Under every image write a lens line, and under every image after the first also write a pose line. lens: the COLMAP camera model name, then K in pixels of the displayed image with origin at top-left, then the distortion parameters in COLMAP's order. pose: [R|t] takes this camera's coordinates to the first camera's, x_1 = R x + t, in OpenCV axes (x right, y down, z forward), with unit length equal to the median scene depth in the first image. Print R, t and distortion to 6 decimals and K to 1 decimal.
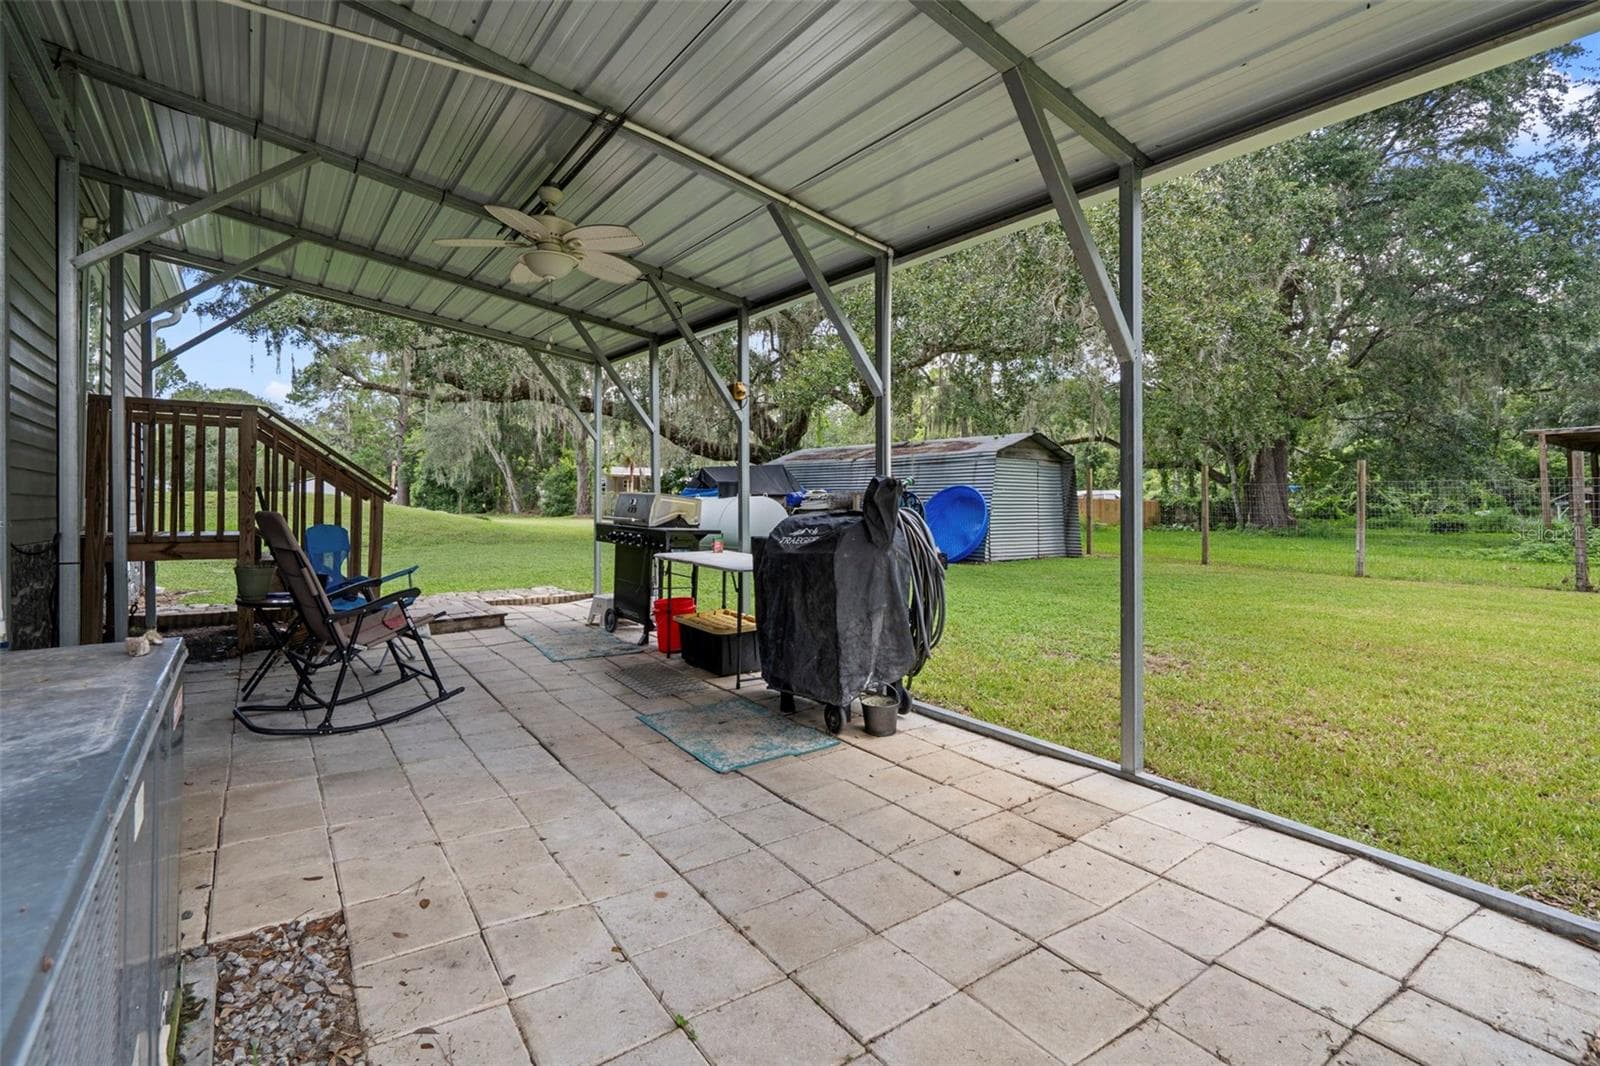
lens RADIAL K [[767.0, 0, 789.9], [0, 767.0, 521.7], [0, 0, 1]] dist [-0.003898, 0.000571]
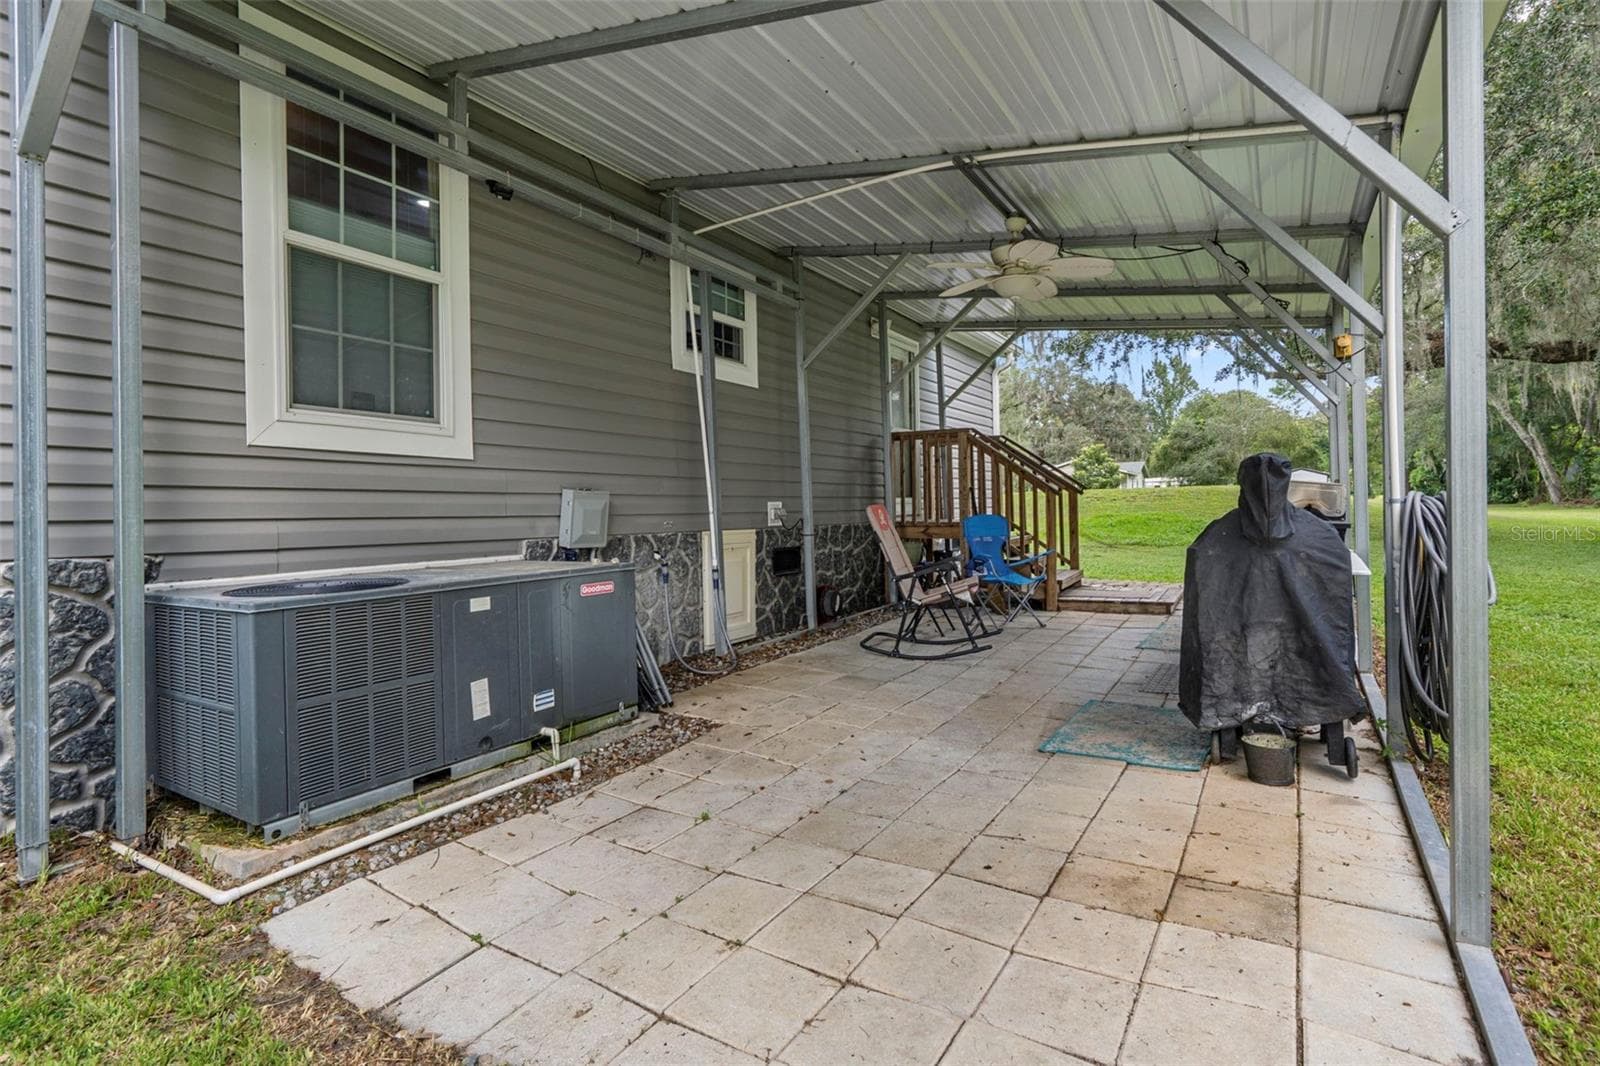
lens RADIAL K [[767.0, 0, 800.3], [0, 767.0, 520.6], [0, 0, 1]] dist [-0.003898, 0.000571]
pose [[0.391384, 0.011706, -0.920153, 0.746294], [-0.002868, 0.999930, 0.011500, 0.000113], [0.920223, -0.001862, 0.391390, 0.283977]]
